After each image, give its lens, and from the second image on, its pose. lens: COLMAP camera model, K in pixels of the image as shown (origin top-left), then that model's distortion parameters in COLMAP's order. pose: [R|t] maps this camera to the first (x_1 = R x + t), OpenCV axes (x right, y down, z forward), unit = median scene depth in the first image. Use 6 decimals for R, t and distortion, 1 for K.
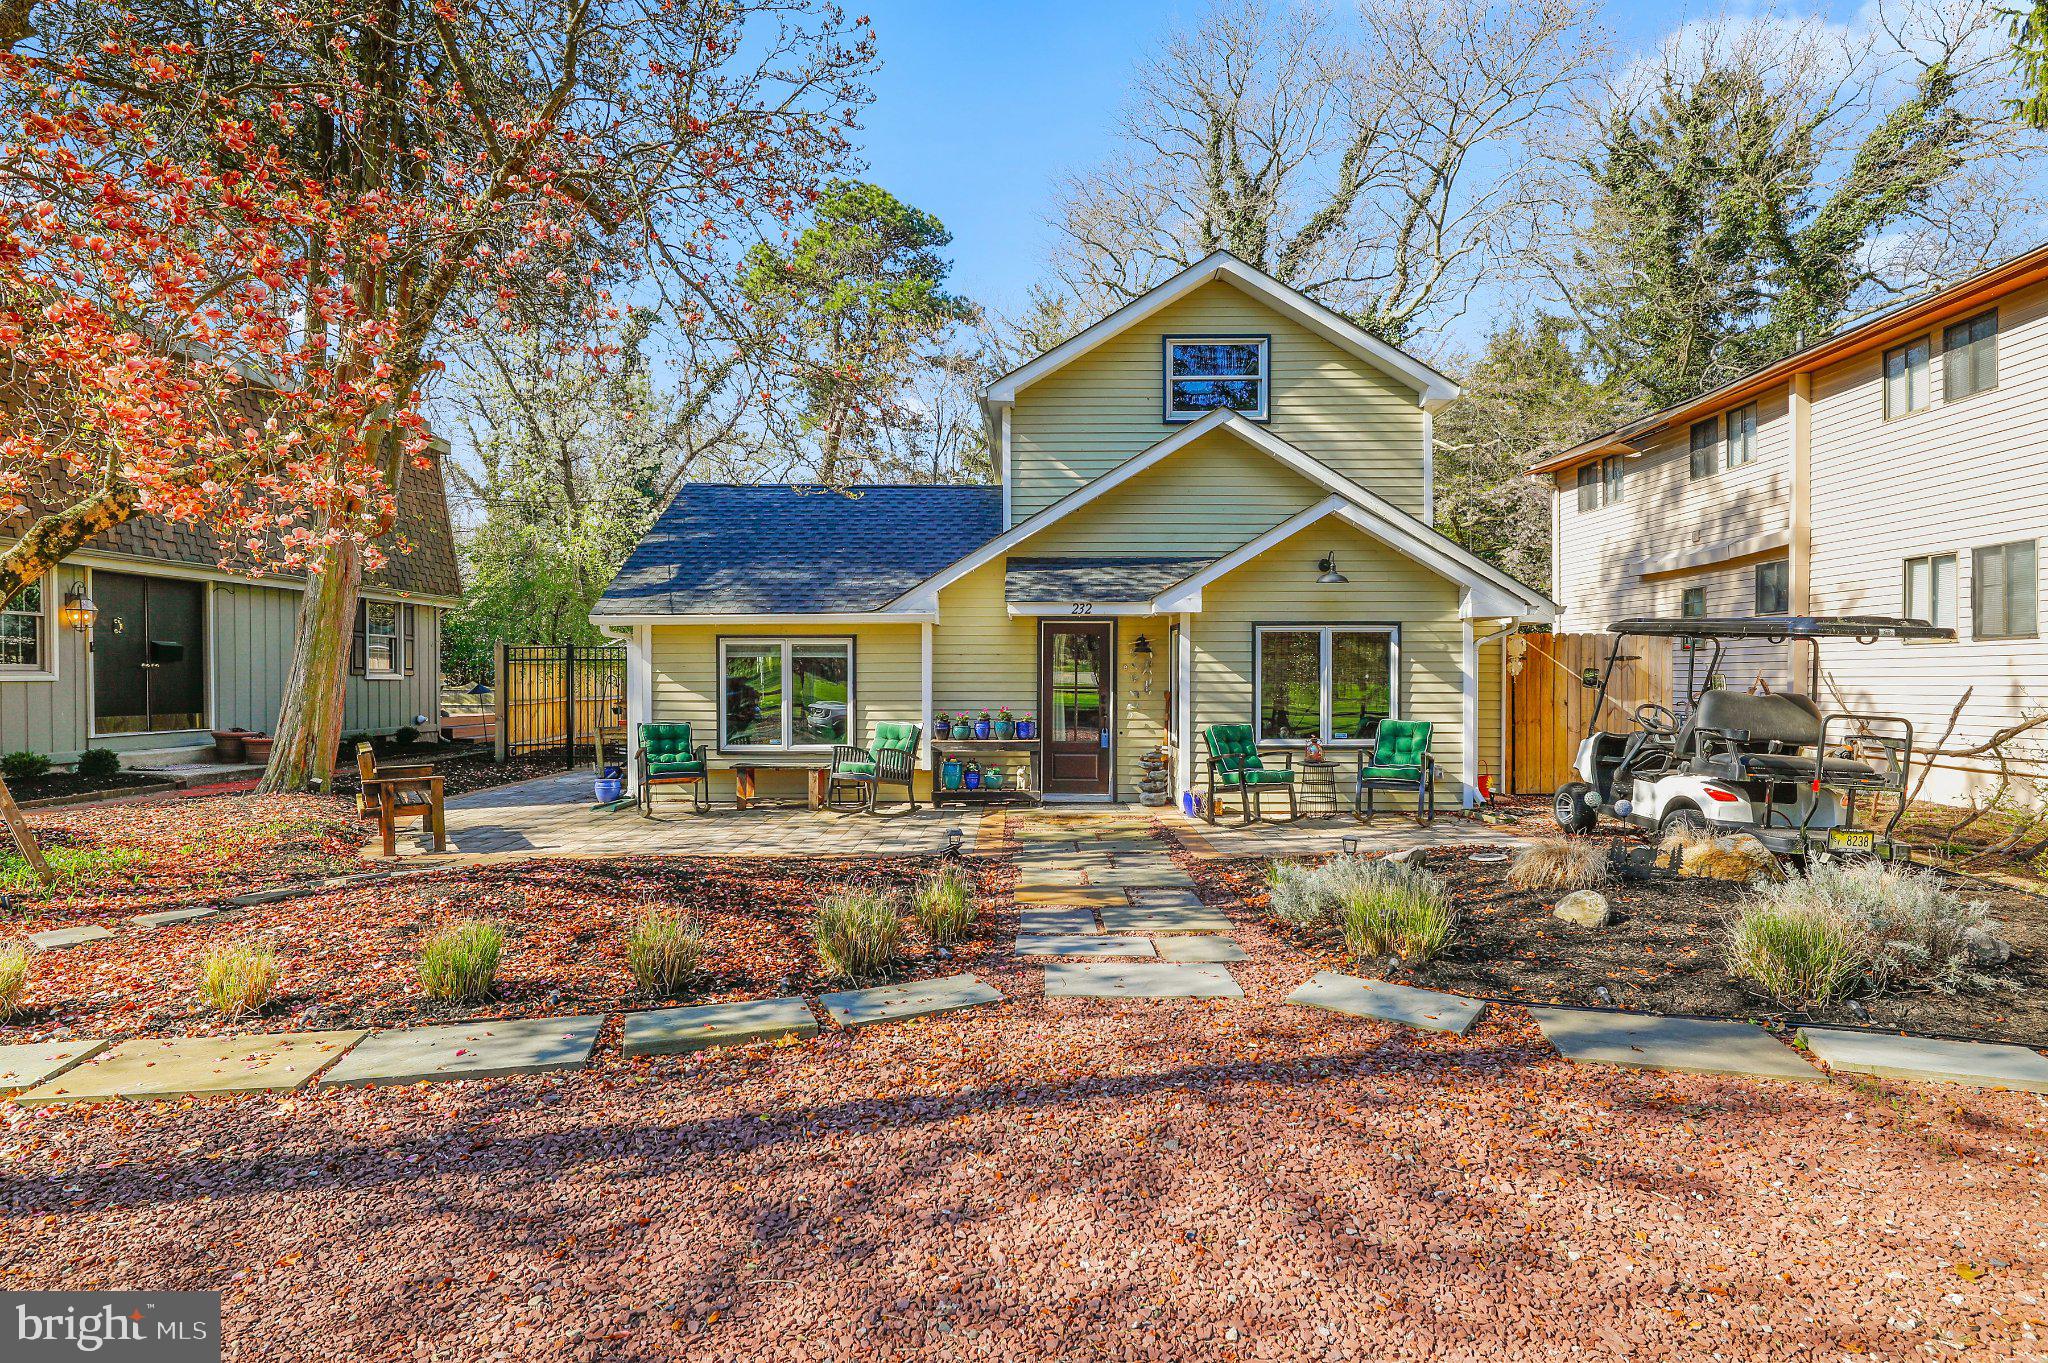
lens RADIAL K [[1092.3, 0, 1019.4], [0, 1092.3, 683.6], [0, 0, 1]] dist [0.000335, 0.005072]
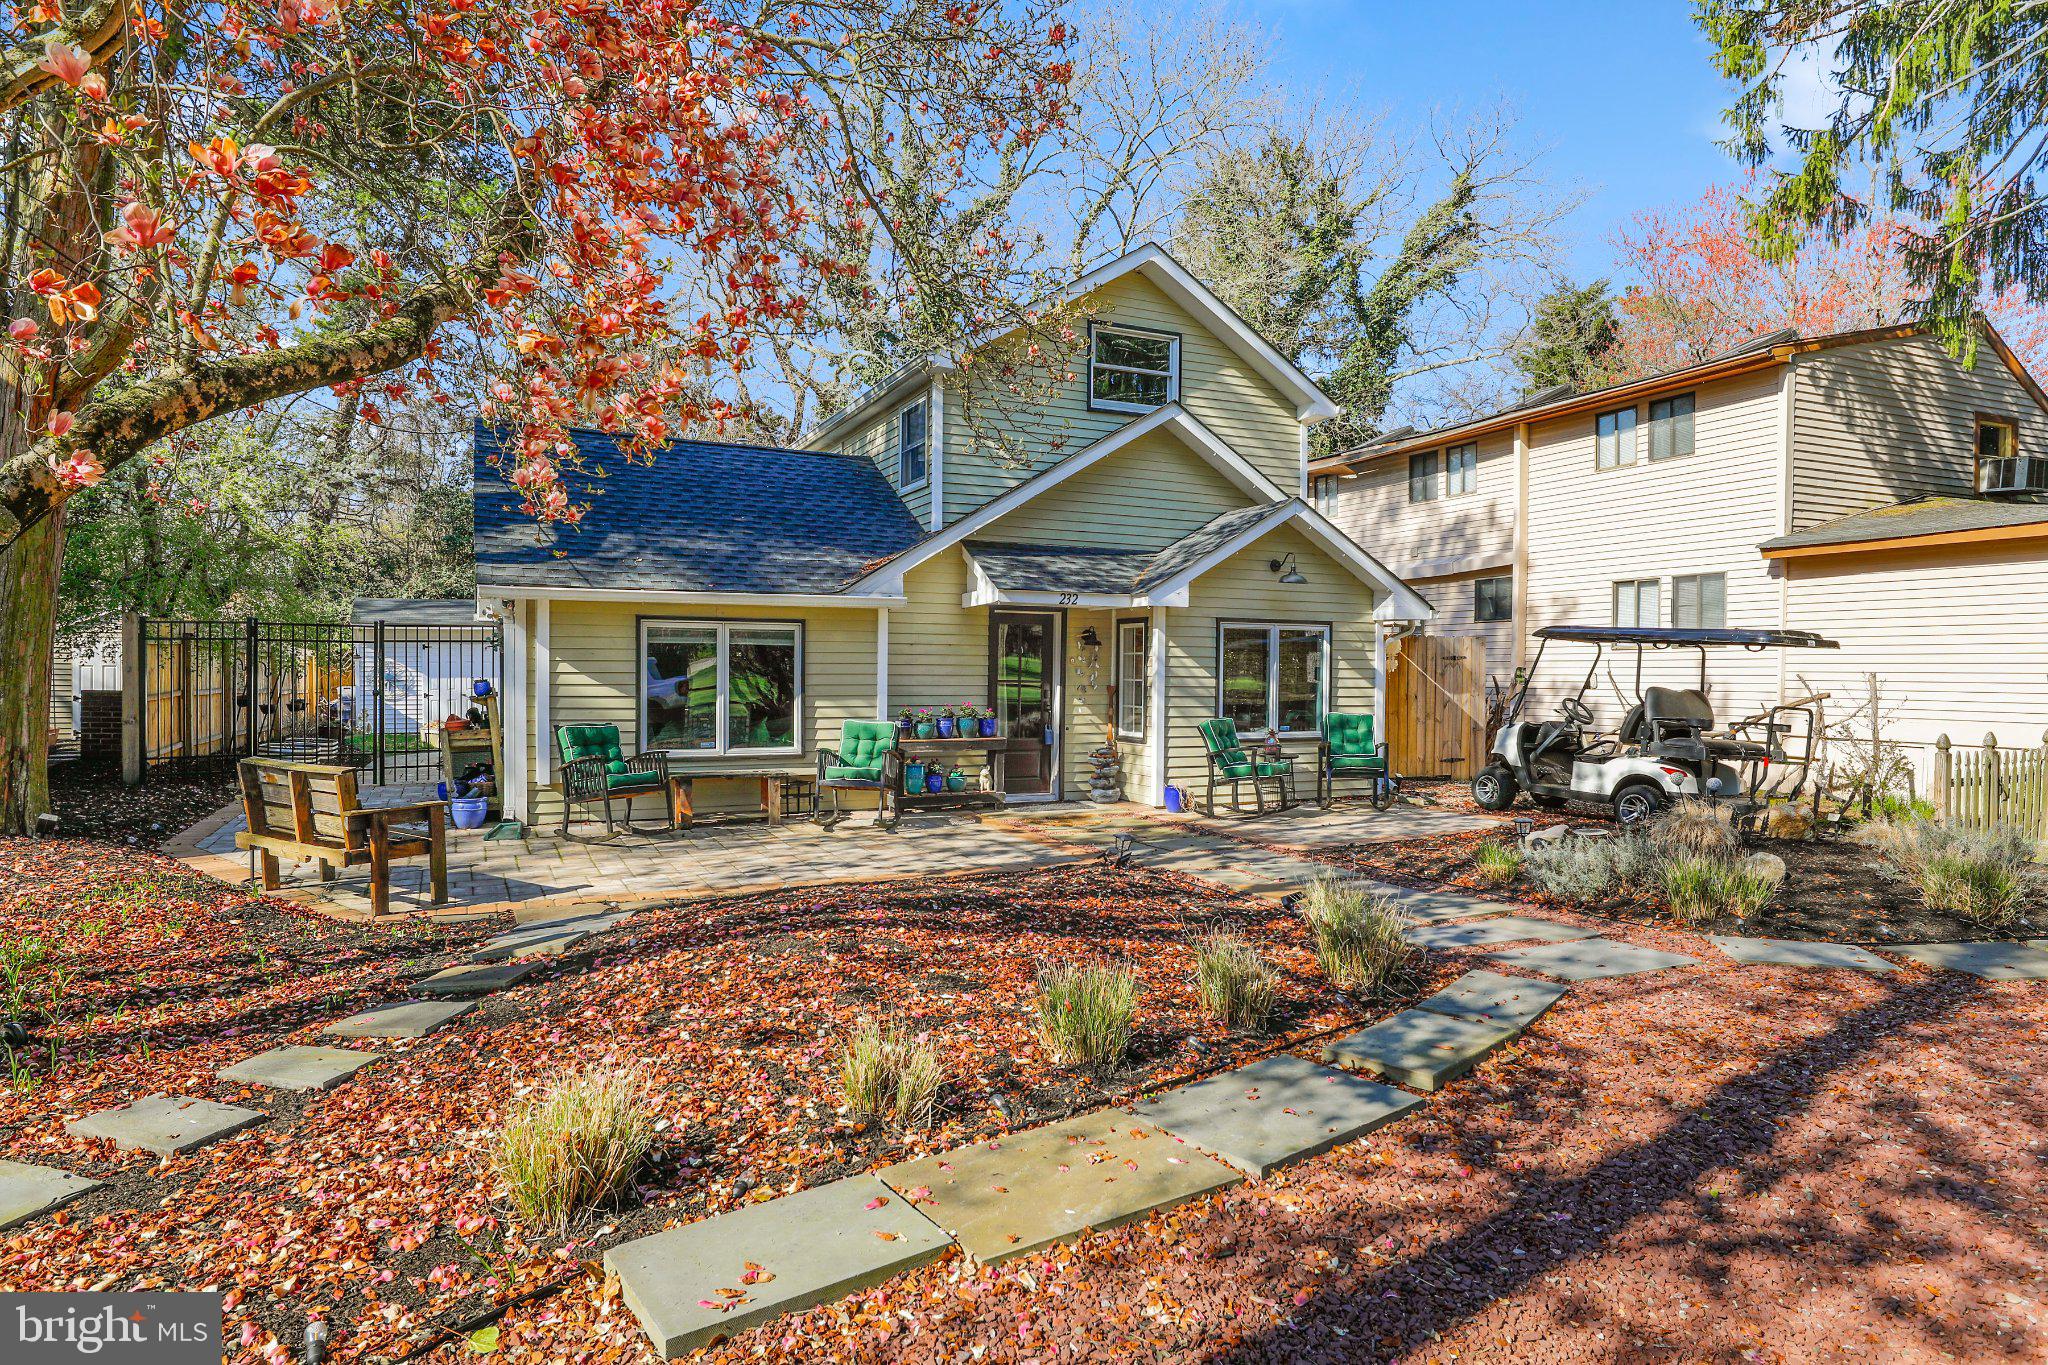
lens RADIAL K [[1162.2, 0, 1027.7], [0, 1162.2, 680.8], [0, 0, 1]] dist [0.004944, 0.002980]
pose [[0.897006, 0.003373, 0.442006, -0.405913], [-0.005841, 0.999974, 0.004223, -0.001157], [-0.441980, -0.006370, 0.897002, 0.101028]]
